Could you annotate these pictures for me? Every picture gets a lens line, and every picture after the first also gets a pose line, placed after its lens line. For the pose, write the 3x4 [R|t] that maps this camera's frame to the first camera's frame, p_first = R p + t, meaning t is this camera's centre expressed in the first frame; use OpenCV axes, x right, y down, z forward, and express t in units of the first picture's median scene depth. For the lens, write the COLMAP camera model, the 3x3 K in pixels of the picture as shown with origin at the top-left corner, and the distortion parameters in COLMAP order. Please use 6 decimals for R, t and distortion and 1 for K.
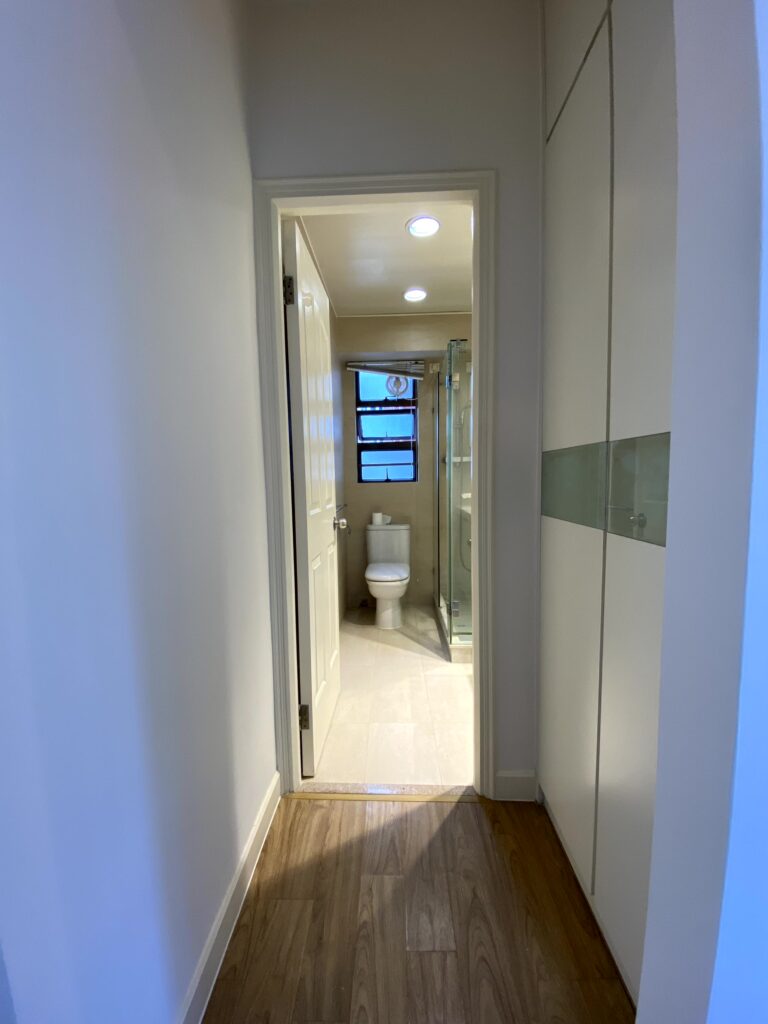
lens RADIAL K [[409.0, 0, 382.9], [0, 409.0, 511.7], [0, 0, 1]] dist [-0.013160, -0.000909]
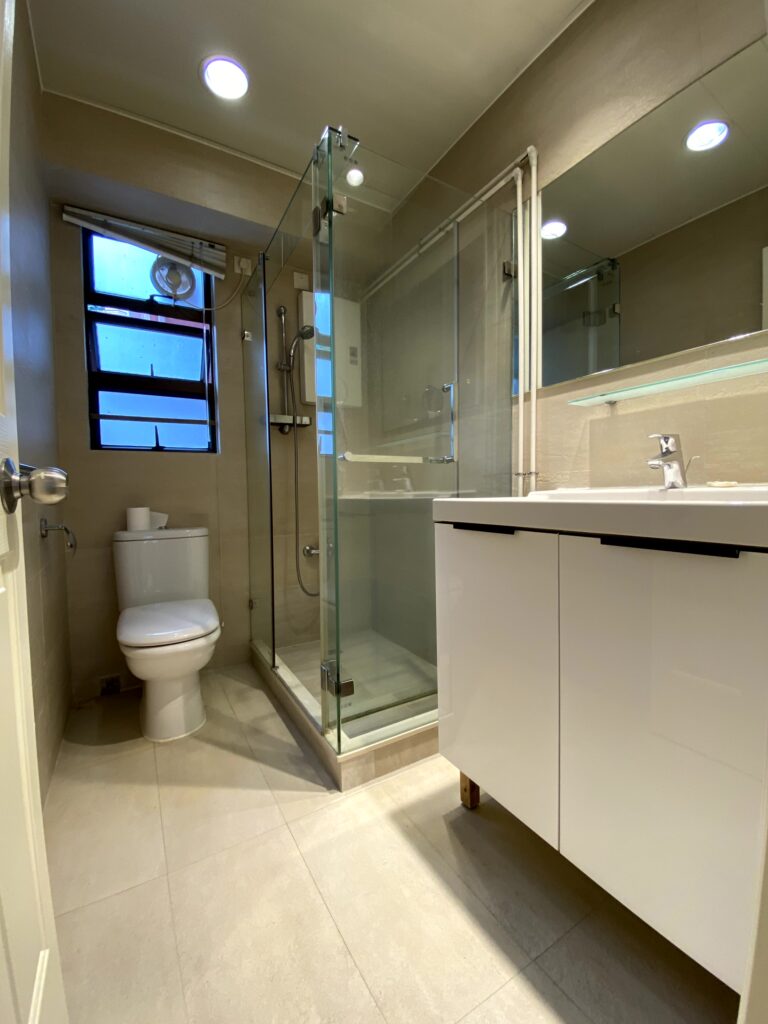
lens RADIAL K [[409.0, 0, 381.2], [0, 409.0, 511.6], [0, 0, 1]] dist [-0.013160, -0.000909]
pose [[0.838345, -0.020229, 0.544765, -0.037679], [0.045966, 0.998376, -0.033664, 0.040128], [-0.543199, 0.053263, 0.837913, 0.410739]]
